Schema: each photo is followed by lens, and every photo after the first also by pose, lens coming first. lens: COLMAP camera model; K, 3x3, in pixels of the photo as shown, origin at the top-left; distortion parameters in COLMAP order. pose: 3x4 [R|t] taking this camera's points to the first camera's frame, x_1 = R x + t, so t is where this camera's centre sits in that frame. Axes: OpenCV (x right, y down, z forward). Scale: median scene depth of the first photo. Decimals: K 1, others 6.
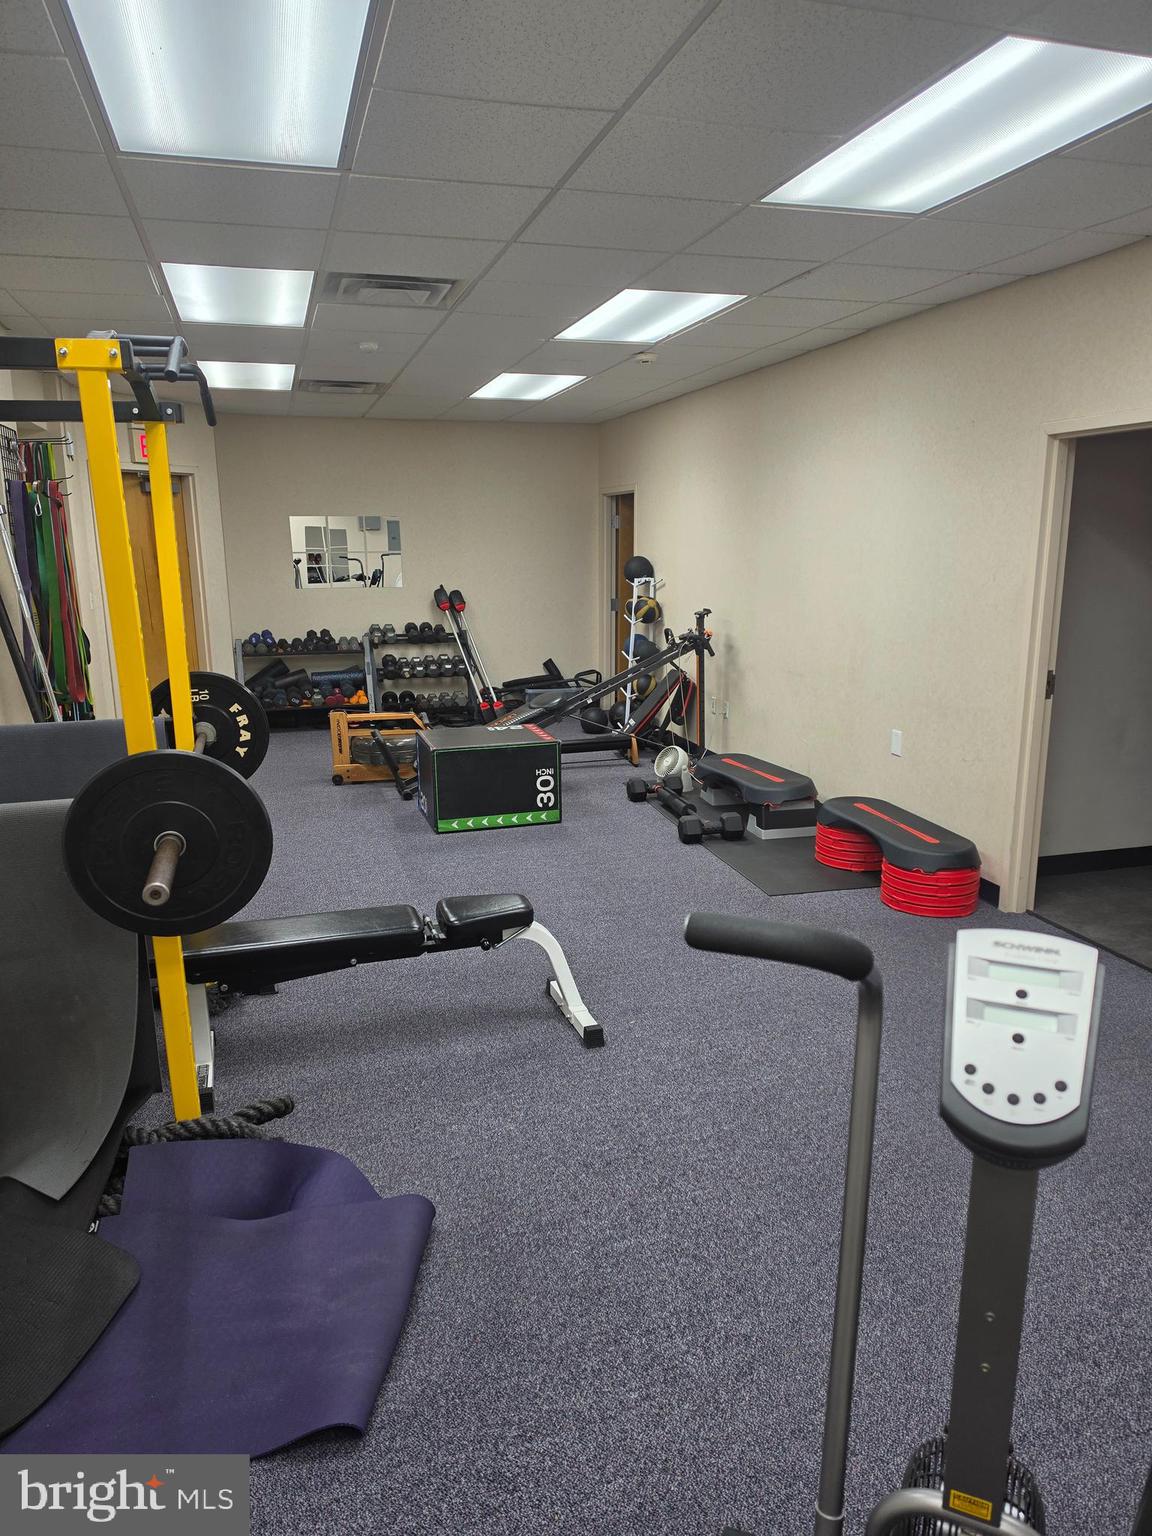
lens RADIAL K [[1035.3, 0, 576.0], [0, 1035.3, 768.0], [0, 0, 1]] dist [0.035621, -0.003980]
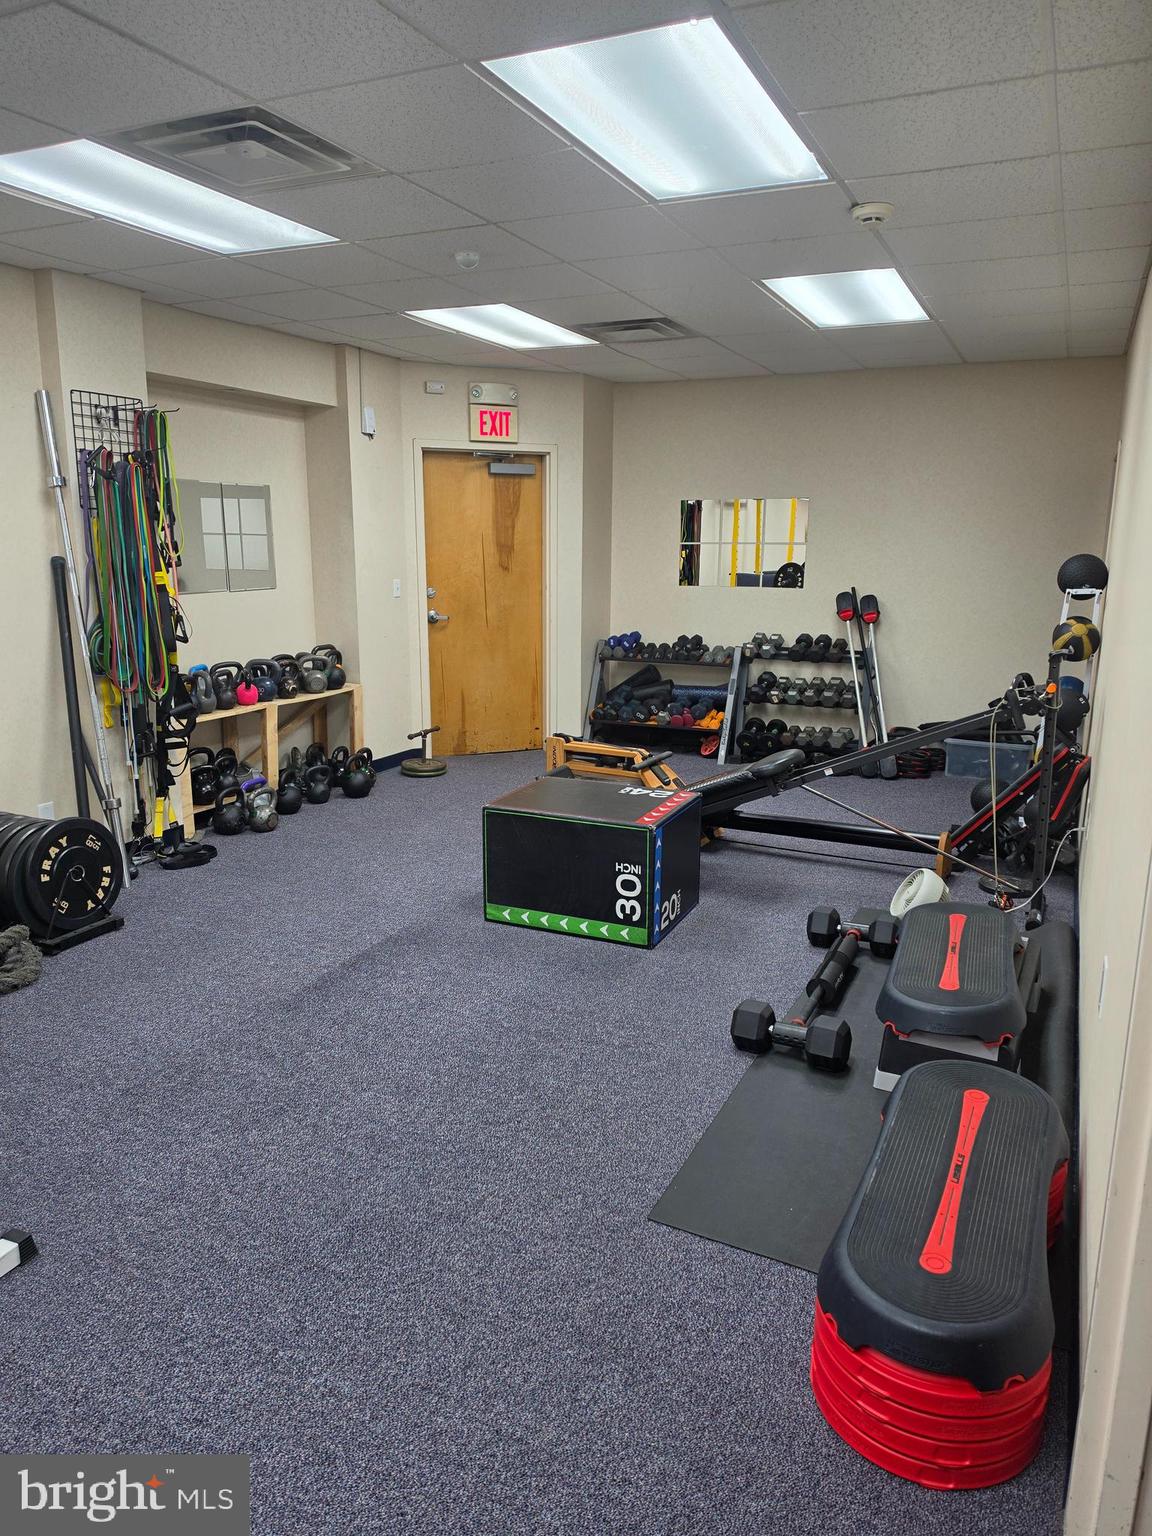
lens RADIAL K [[1035.3, 0, 576.0], [0, 1035.3, 768.0], [0, 0, 1]] dist [0.035621, -0.003980]
pose [[0.751723, 0.152499, -0.641605, 0.238433], [-0.151067, 0.986846, 0.057563, -0.061461], [0.641943, 0.053654, 0.764872, 0.306414]]
